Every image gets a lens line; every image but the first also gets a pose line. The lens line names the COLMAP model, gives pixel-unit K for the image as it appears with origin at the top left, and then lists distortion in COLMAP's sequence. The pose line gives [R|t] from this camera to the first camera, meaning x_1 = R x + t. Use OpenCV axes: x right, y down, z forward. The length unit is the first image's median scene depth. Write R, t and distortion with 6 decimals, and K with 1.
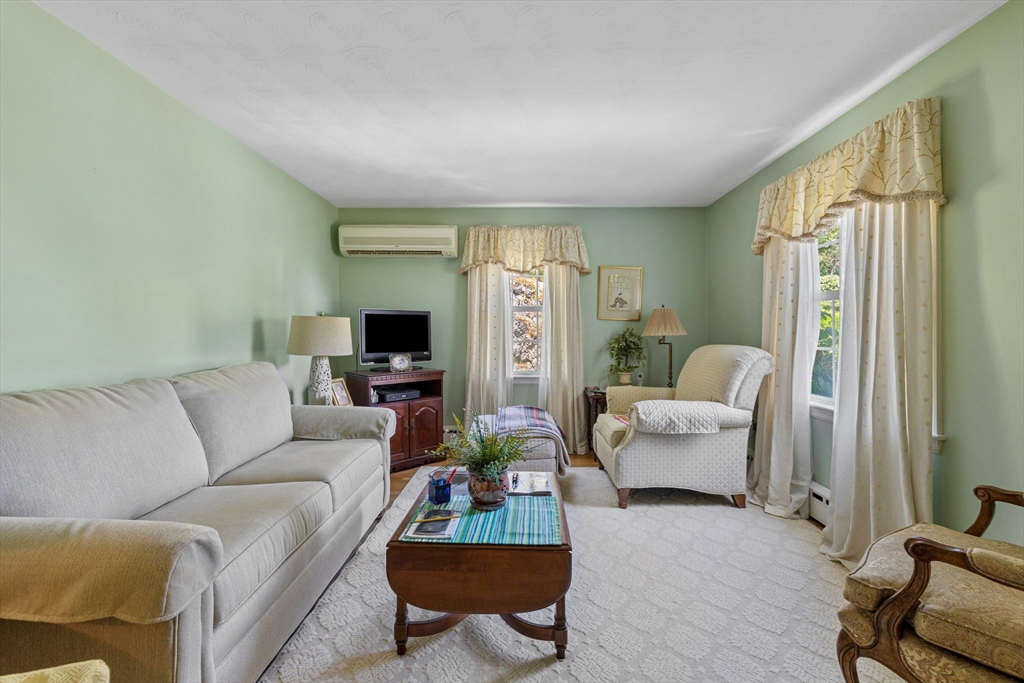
lens RADIAL K [[440.2, 0, 512.0], [0, 440.2, 349.3], [0, 0, 1]] dist [0.002638, 0.000025]
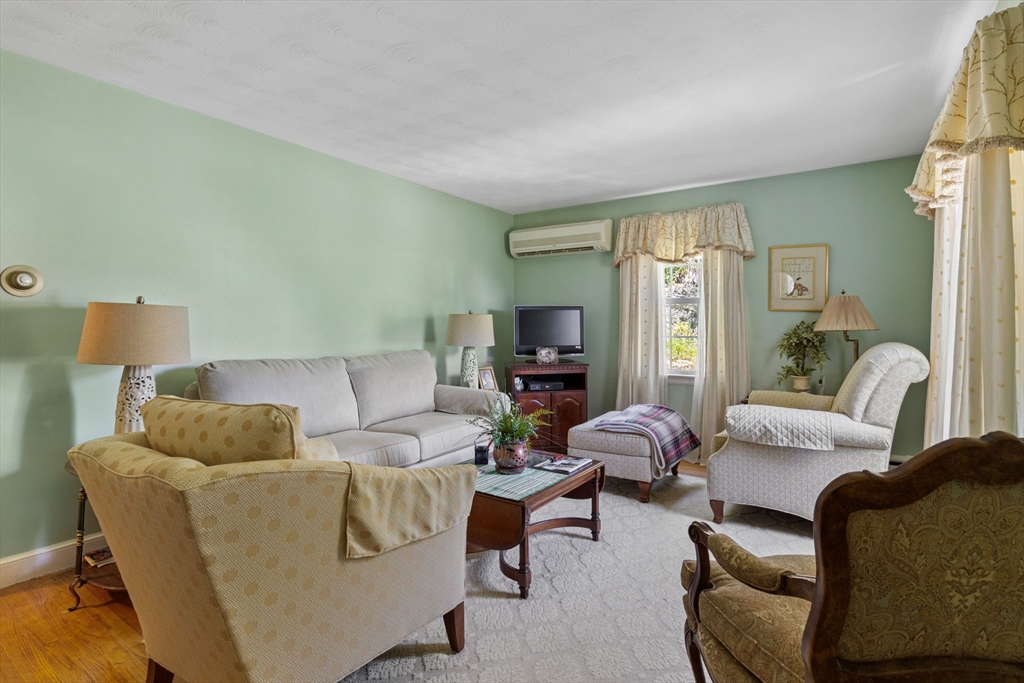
lens RADIAL K [[520.5, 0, 512.4], [0, 520.5, 334.4], [0, 0, 1]] dist [-0.001232, -0.000110]
pose [[0.825533, 0.006141, -0.564320, 0.387920], [-0.019588, 0.999650, -0.017776, 0.003612], [0.564013, 0.025729, 0.825365, -0.089821]]
